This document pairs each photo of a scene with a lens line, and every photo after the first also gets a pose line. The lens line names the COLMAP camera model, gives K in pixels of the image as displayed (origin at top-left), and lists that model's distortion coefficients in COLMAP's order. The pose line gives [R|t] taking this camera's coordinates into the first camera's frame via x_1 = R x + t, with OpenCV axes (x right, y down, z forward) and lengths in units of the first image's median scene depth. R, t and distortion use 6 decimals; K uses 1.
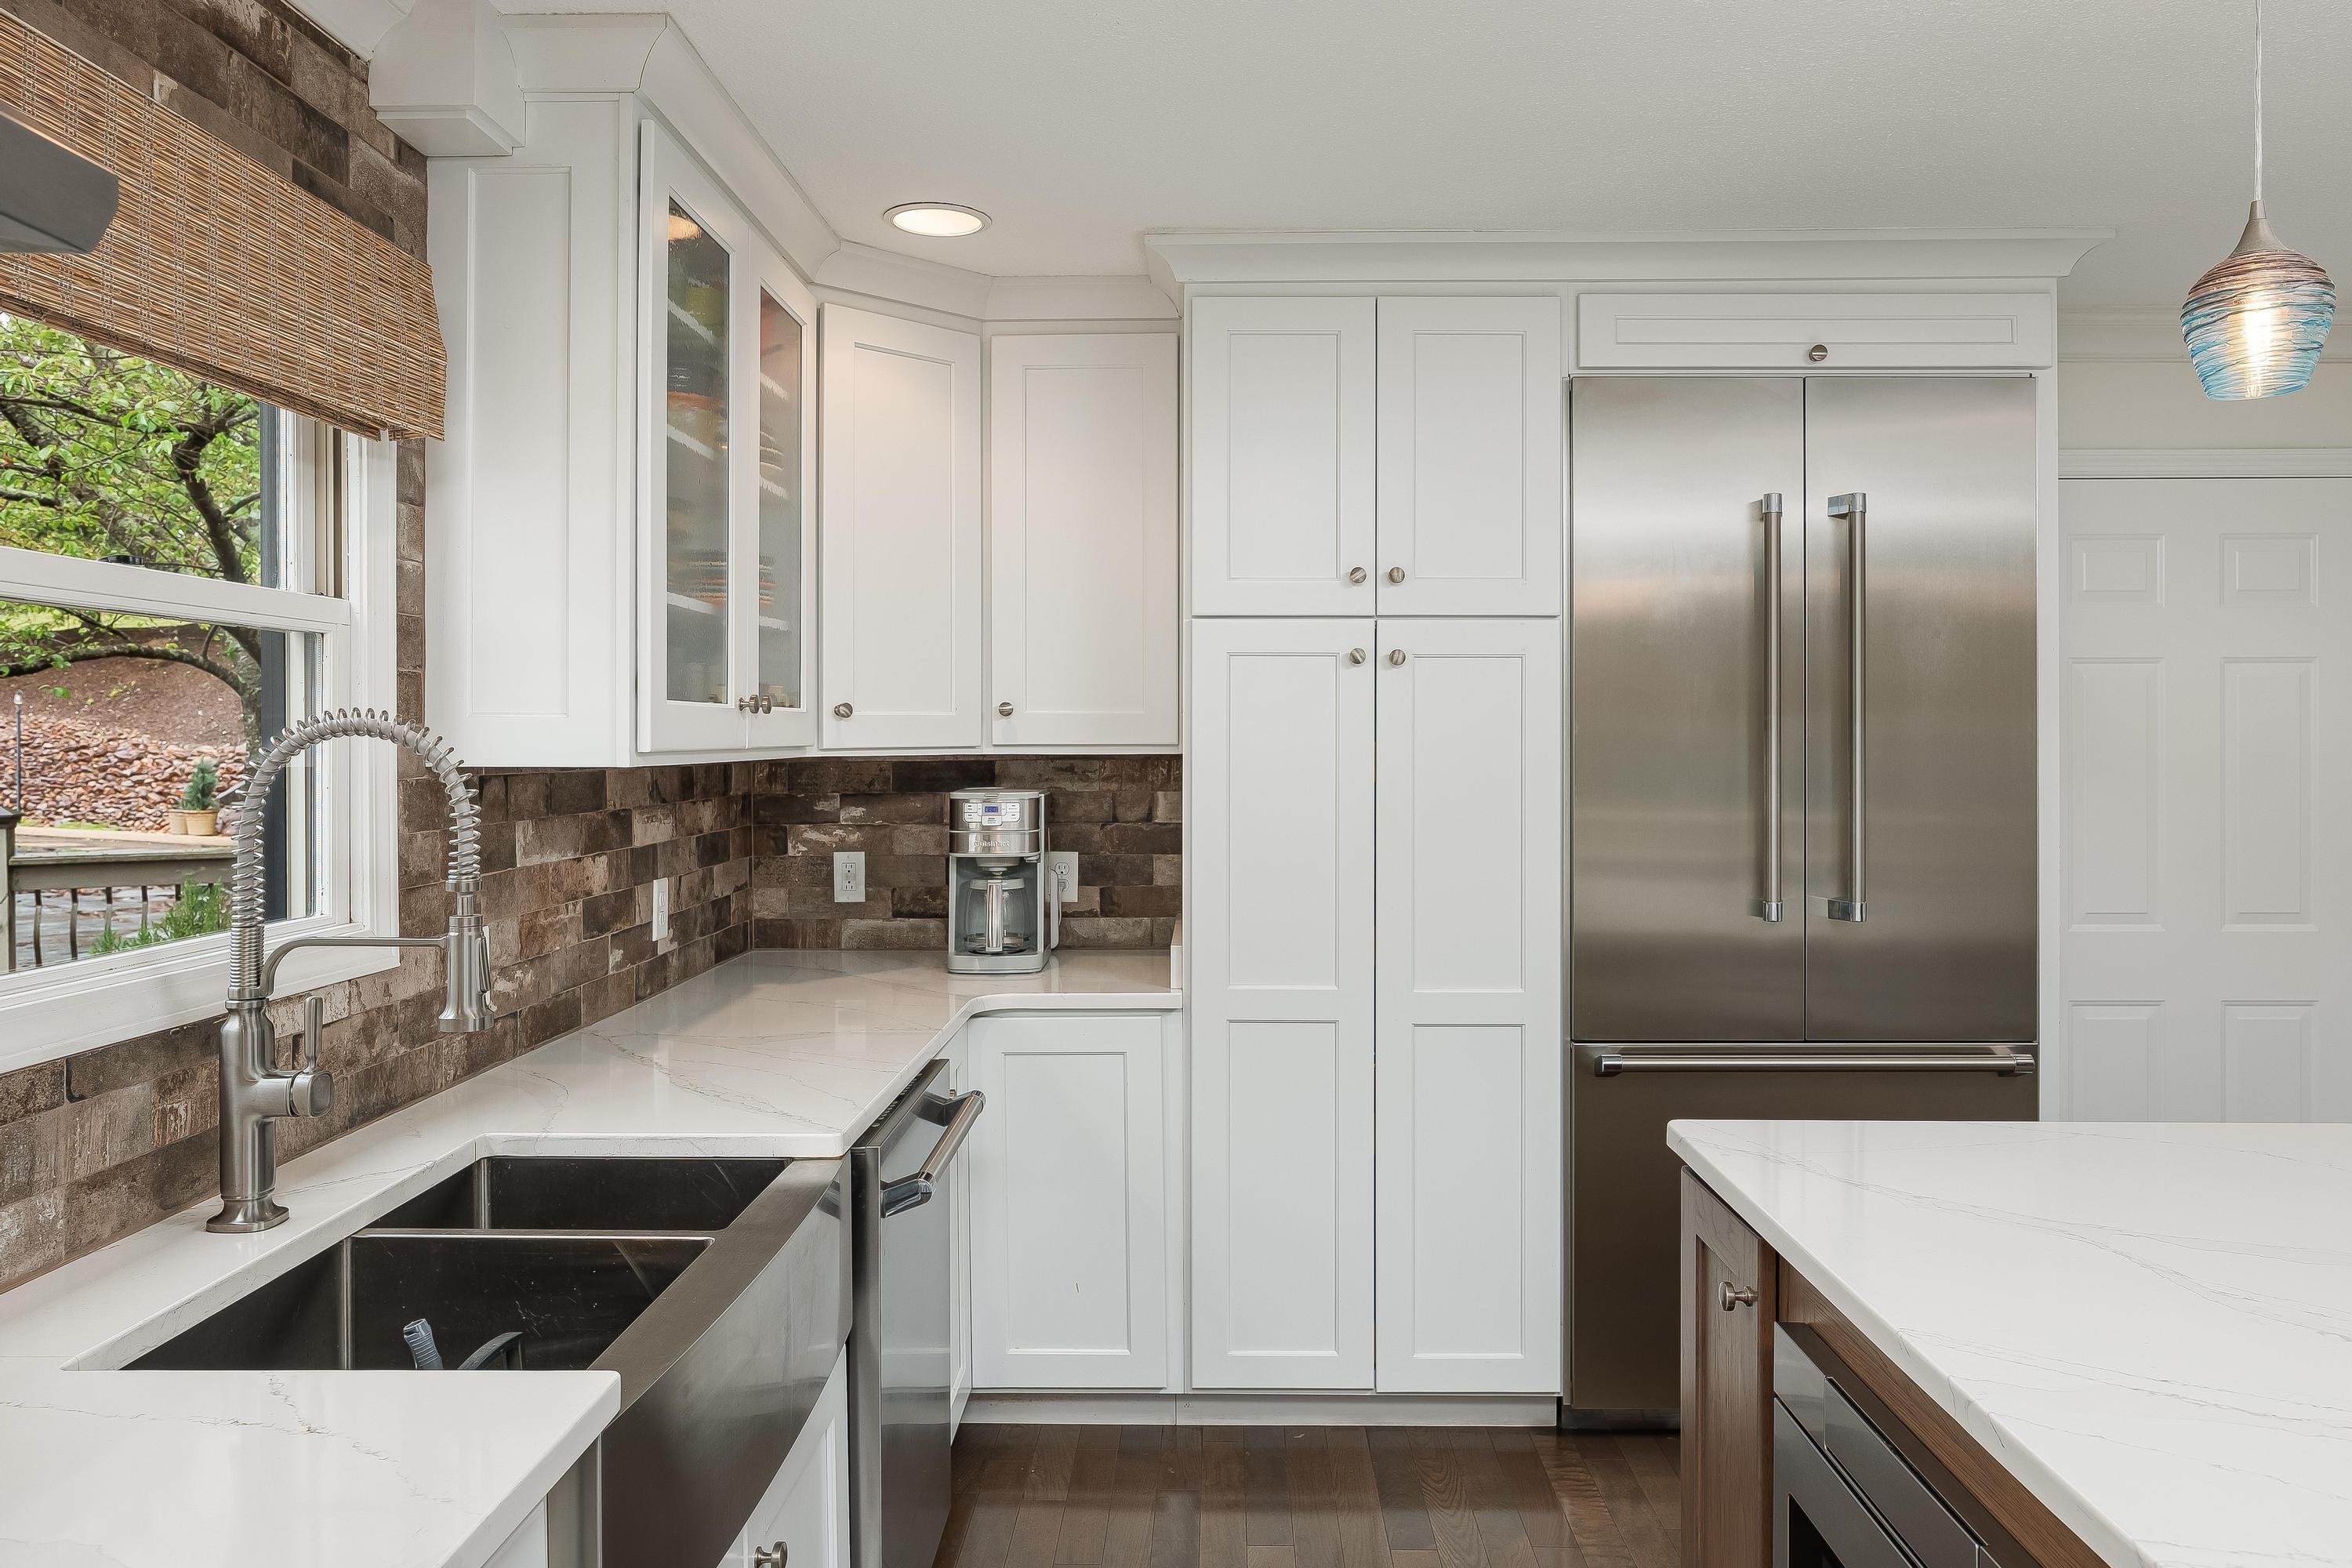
lens RADIAL K [[1616.5, 0, 1184.7], [0, 1616.5, 730.5], [0, 0, 1]] dist [-0.028276, 0.029941]
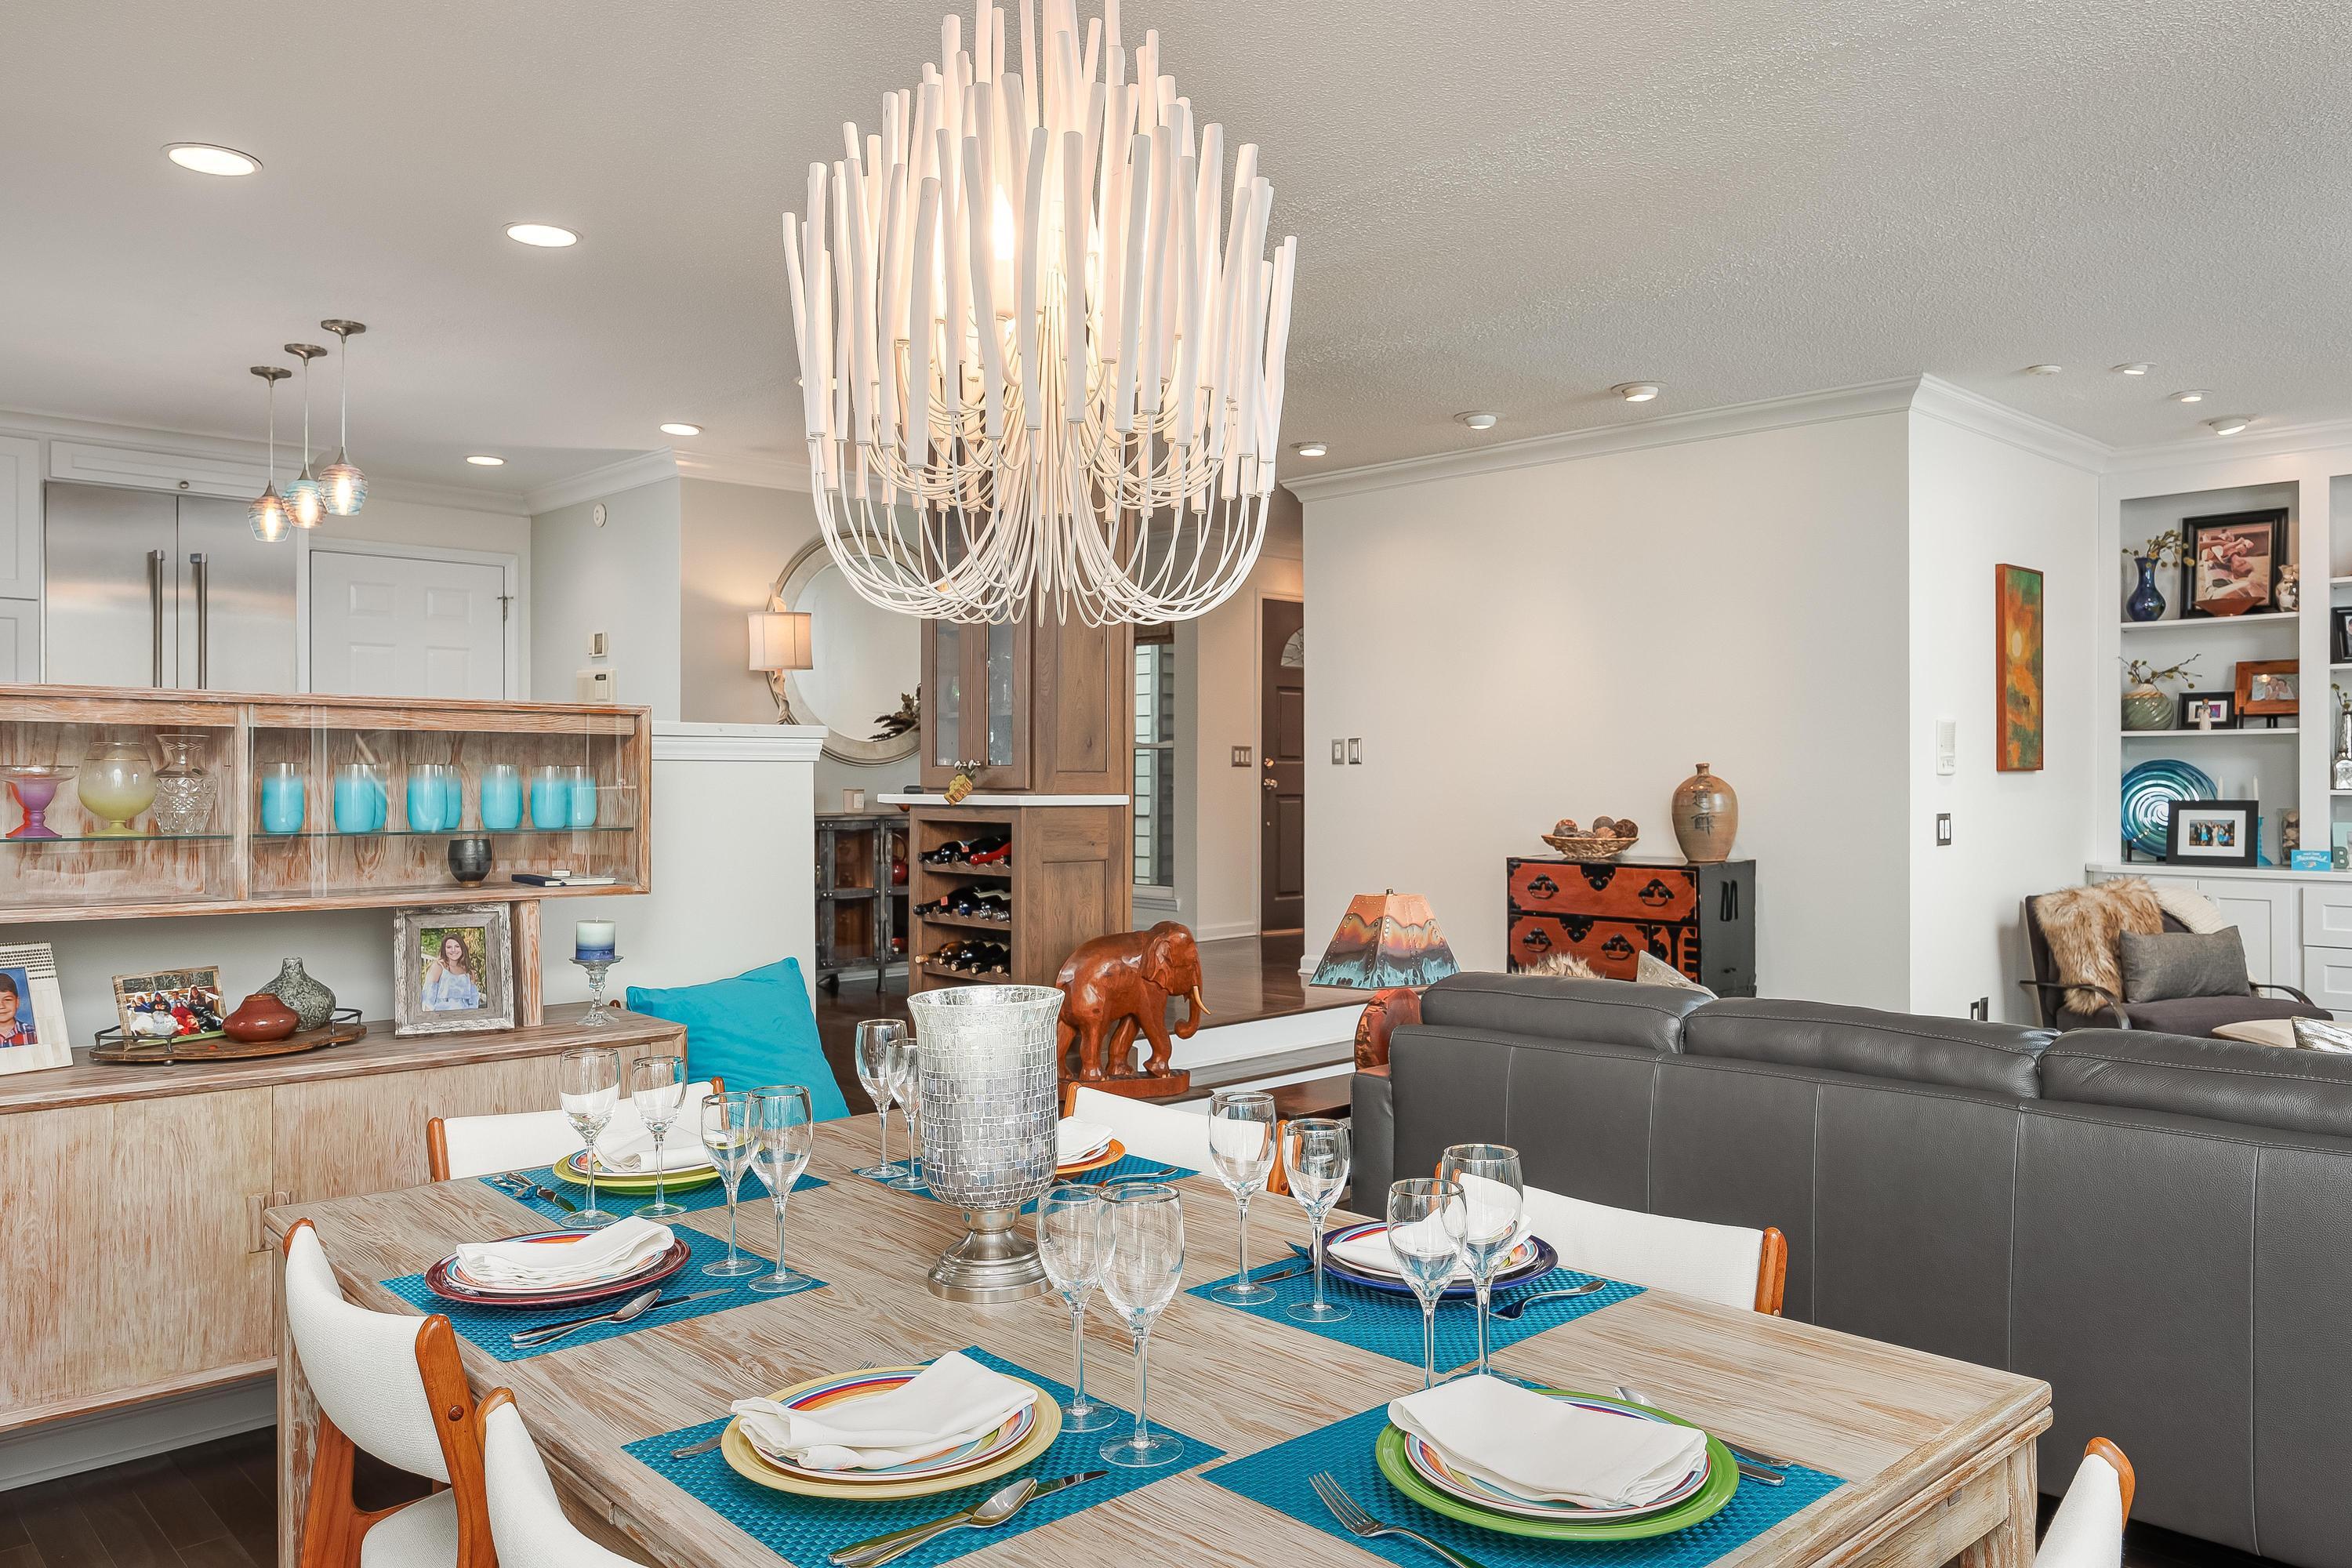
lens RADIAL K [[1618.0, 0, 1140.5], [0, 1618.0, 774.3], [0, 0, 1]] dist [-0.015320, 0.012624]
pose [[0.709710, -0.007953, 0.704449, -0.238854], [0.006198, 0.999968, 0.005046, 0.160880], [-0.704466, 0.000785, 0.709737, -1.632080]]
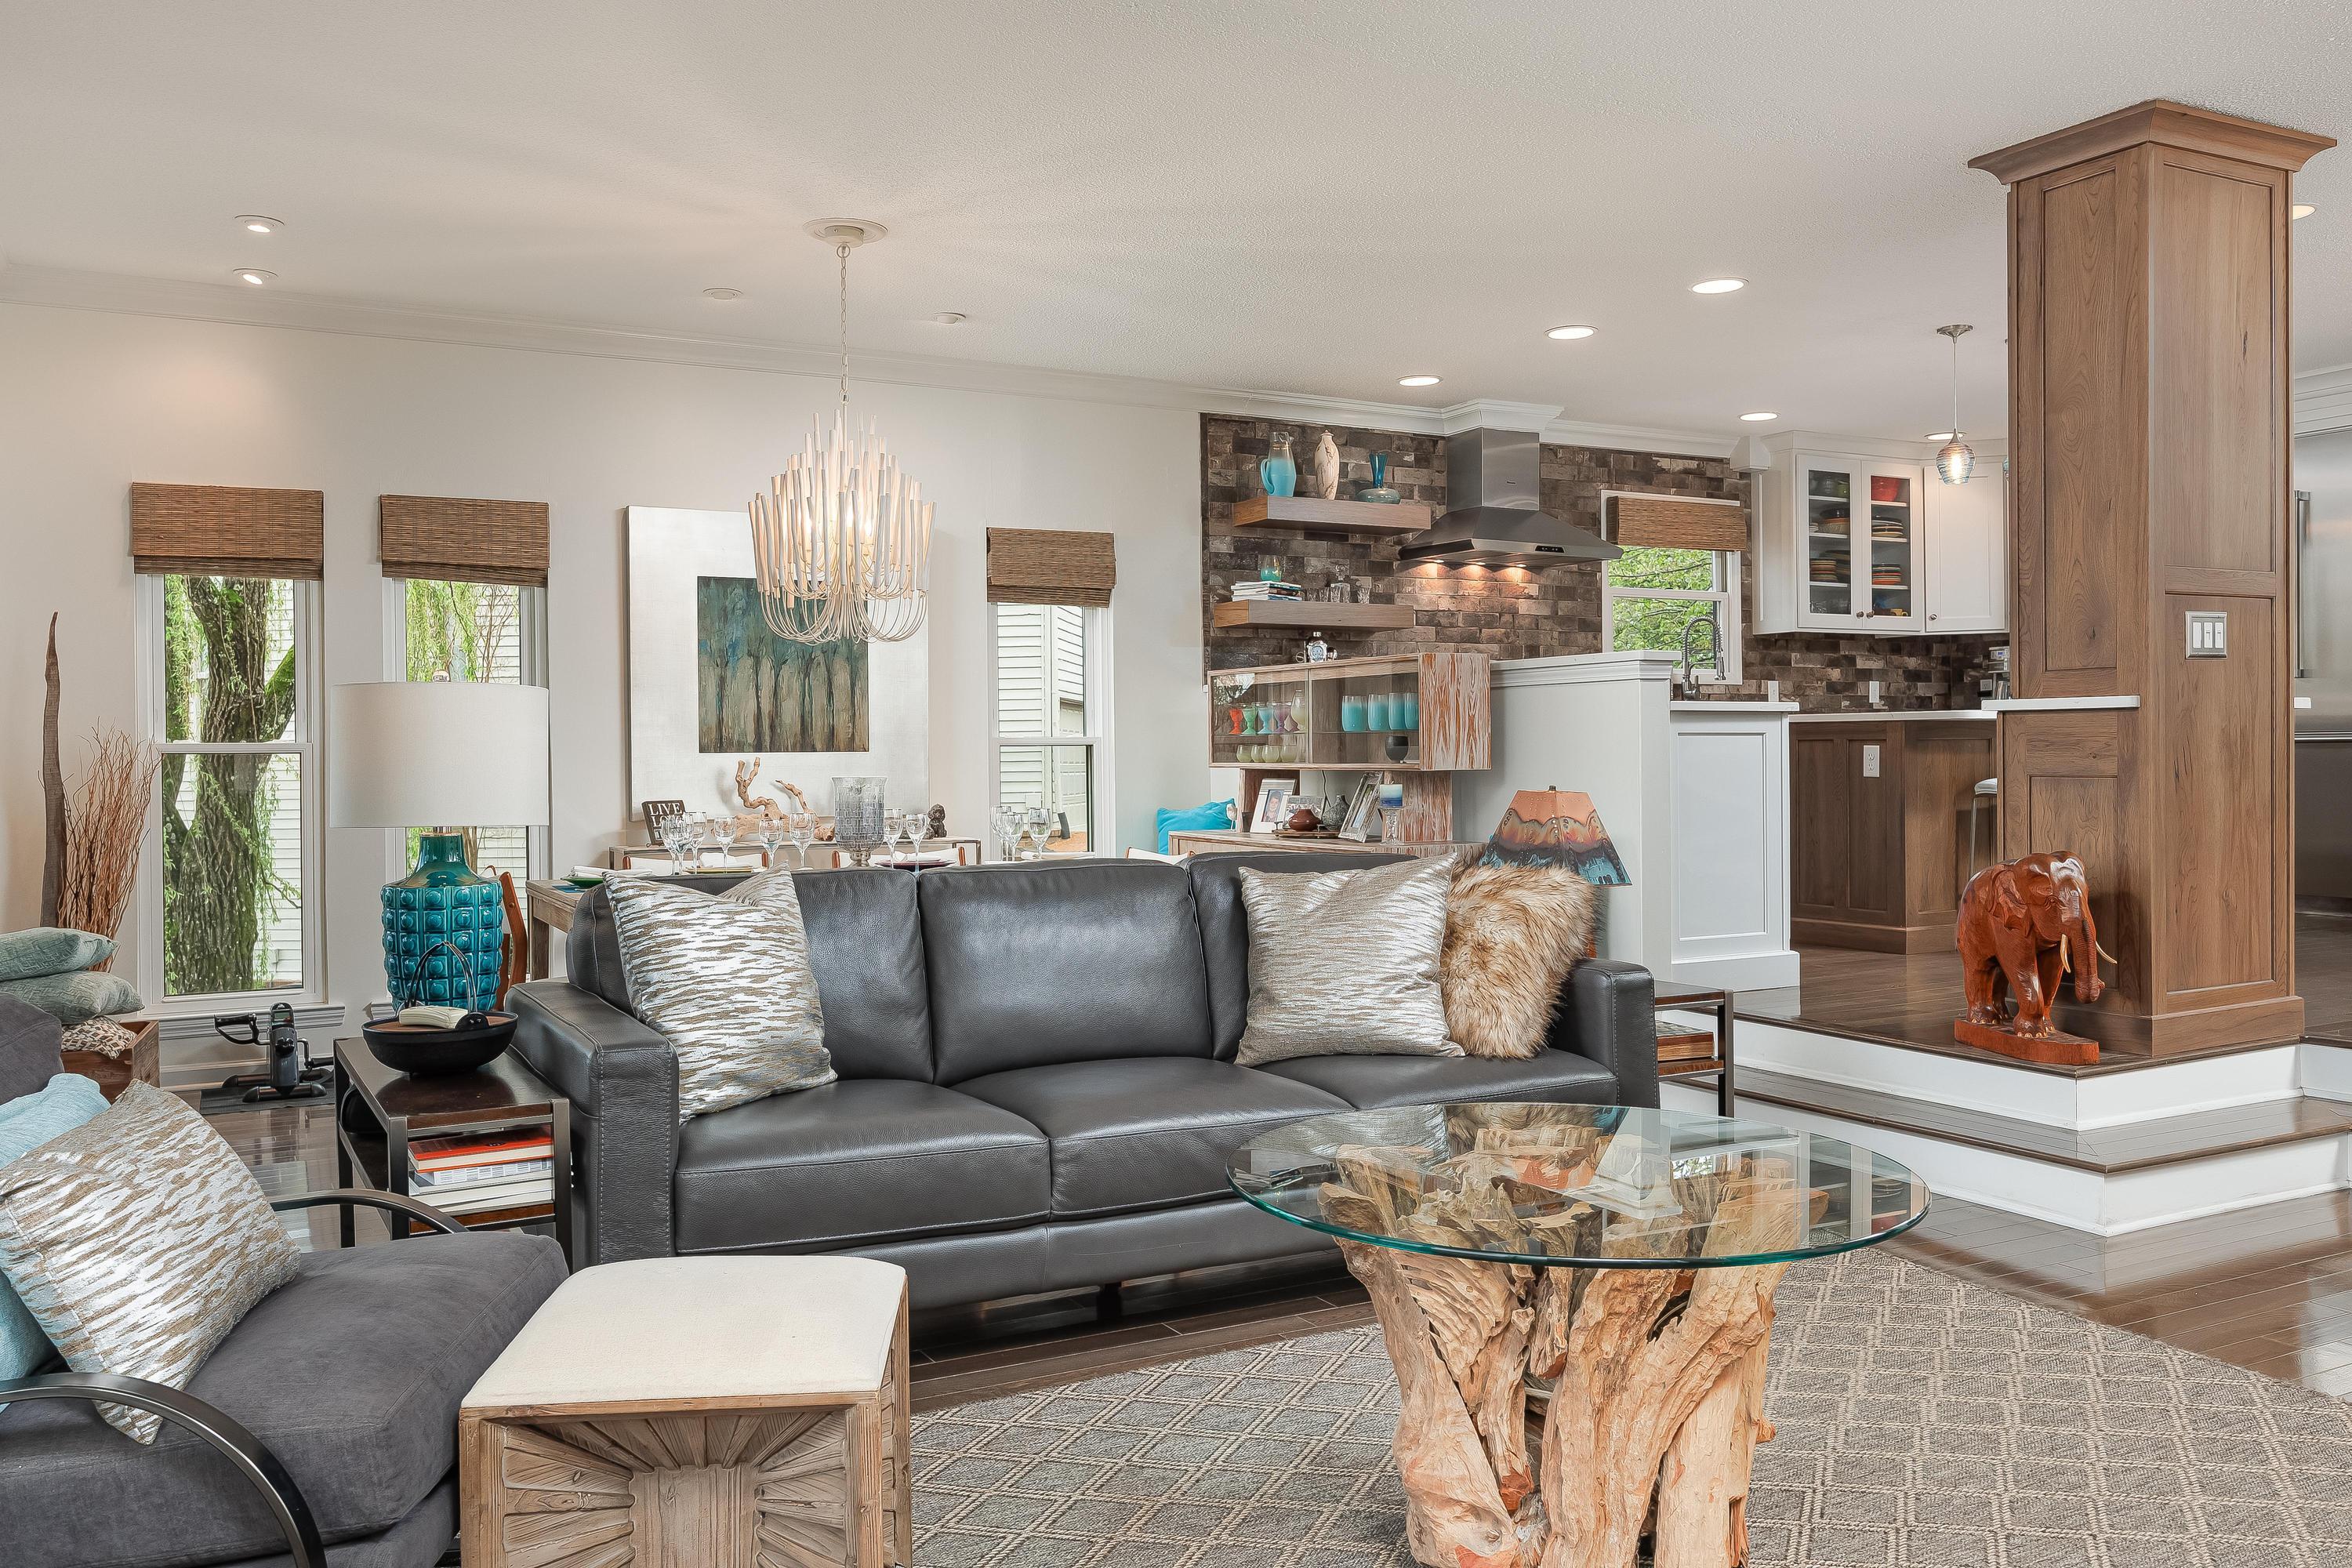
lens RADIAL K [[1826.7, 0, 1184.6], [0, 1826.7, 758.5], [0, 0, 1]] dist [0.005558, 0.002826]
pose [[0.504772, -0.007443, -0.863221, 2.068869], [0.014005, 0.999902, -0.000432, 0.239885], [0.863139, -0.011871, 0.504827, -1.880572]]
